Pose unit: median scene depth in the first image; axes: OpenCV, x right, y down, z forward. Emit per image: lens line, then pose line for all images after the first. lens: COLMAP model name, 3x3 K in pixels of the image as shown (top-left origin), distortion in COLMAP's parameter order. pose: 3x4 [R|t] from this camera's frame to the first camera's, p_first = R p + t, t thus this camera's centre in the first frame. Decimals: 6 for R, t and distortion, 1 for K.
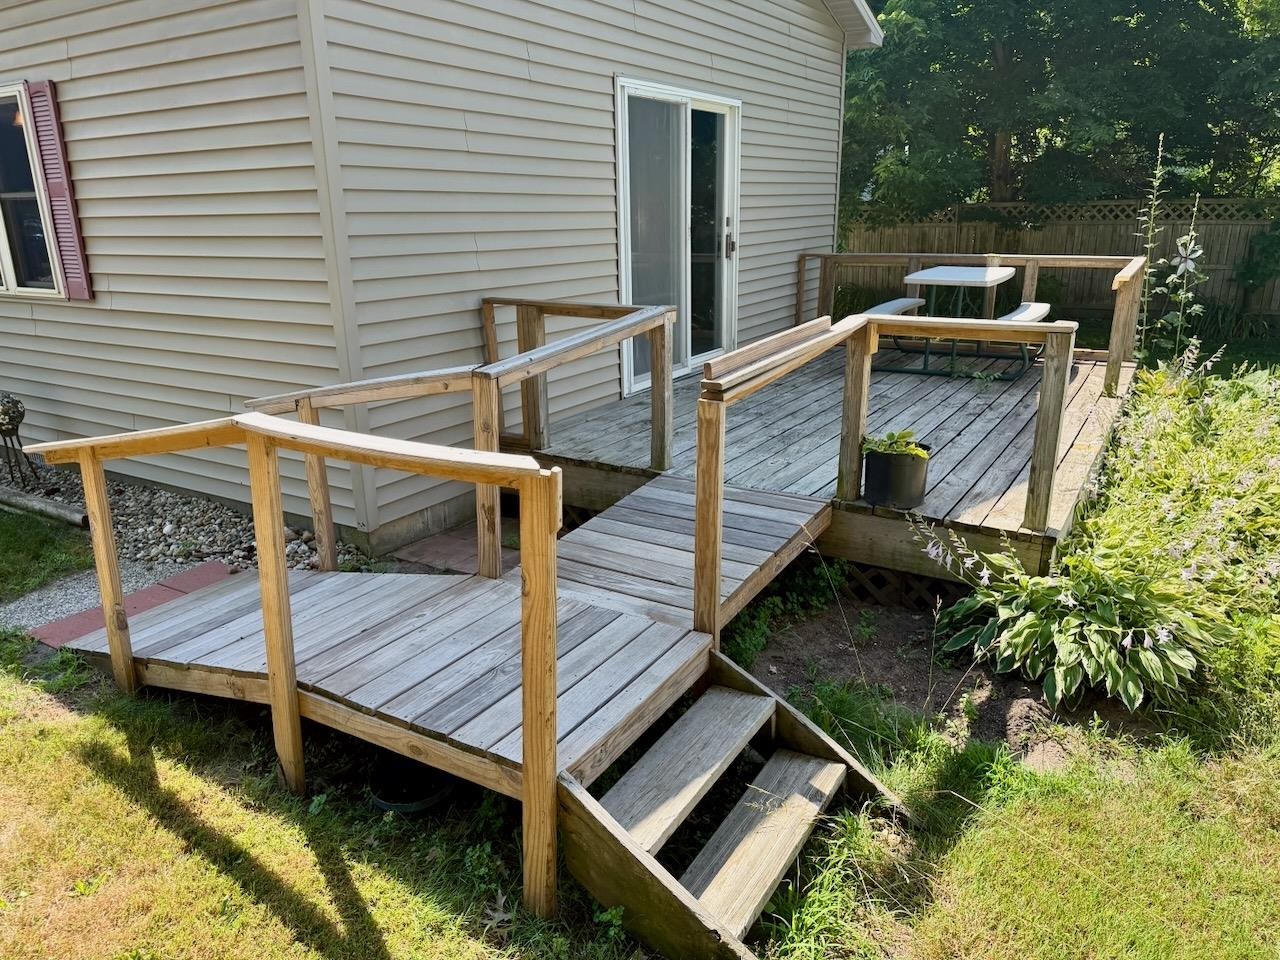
lens RADIAL K [[921.6, 0, 640.0], [0, 921.6, 480.0], [0, 0, 1]] dist [0.043578, -0.052940]
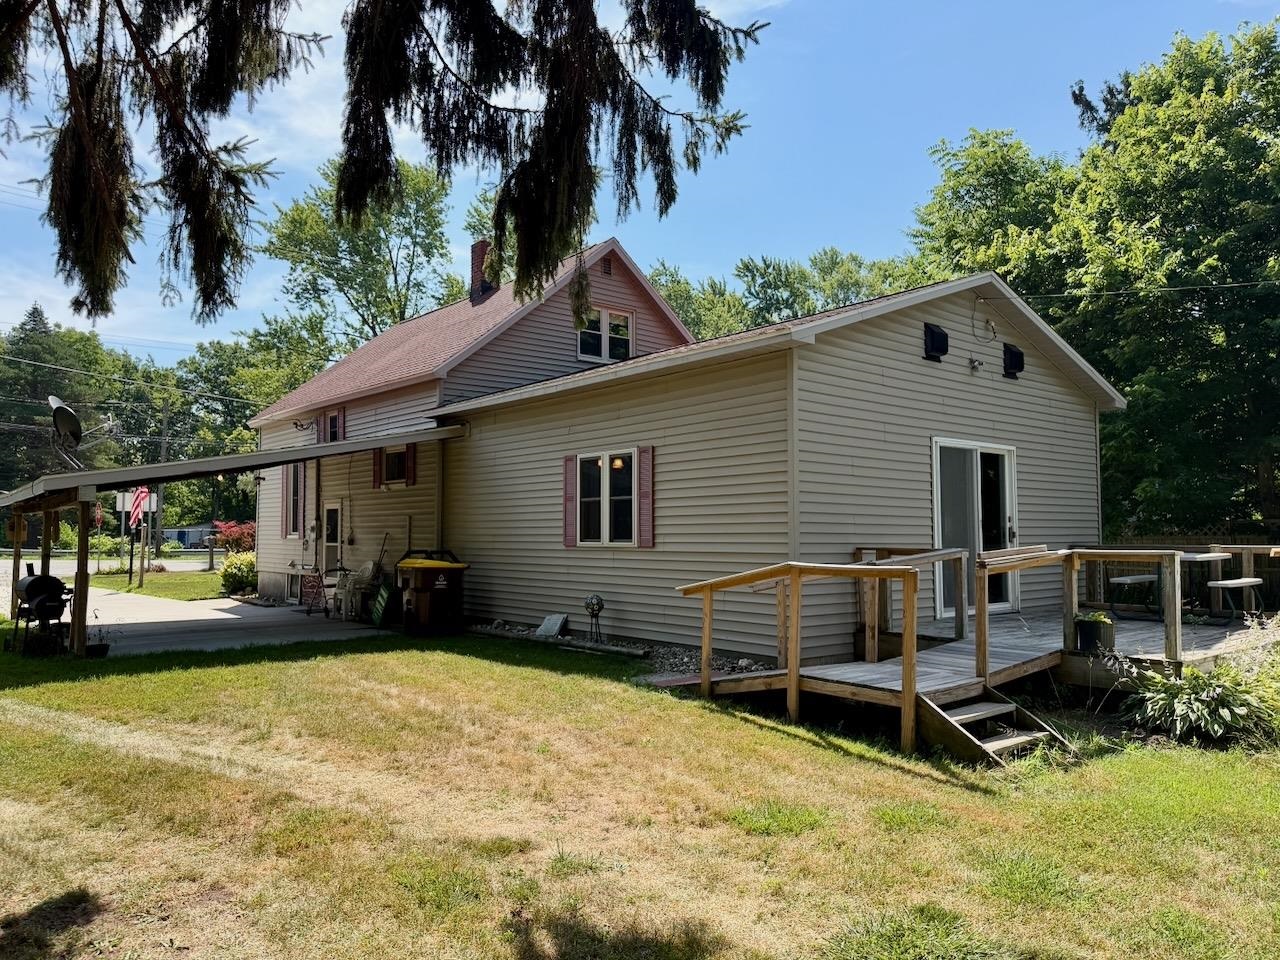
lens RADIAL K [[883.2, 0, 615.8], [0, 883.2, 481.1], [0, 0, 1]] dist [0.073599, -0.106555]
pose [[0.938015, -0.003360, -0.346578, -0.004369], [-0.113923, 0.941404, -0.317460, 0.298254], [0.327336, 0.337265, 0.882668, -0.785417]]
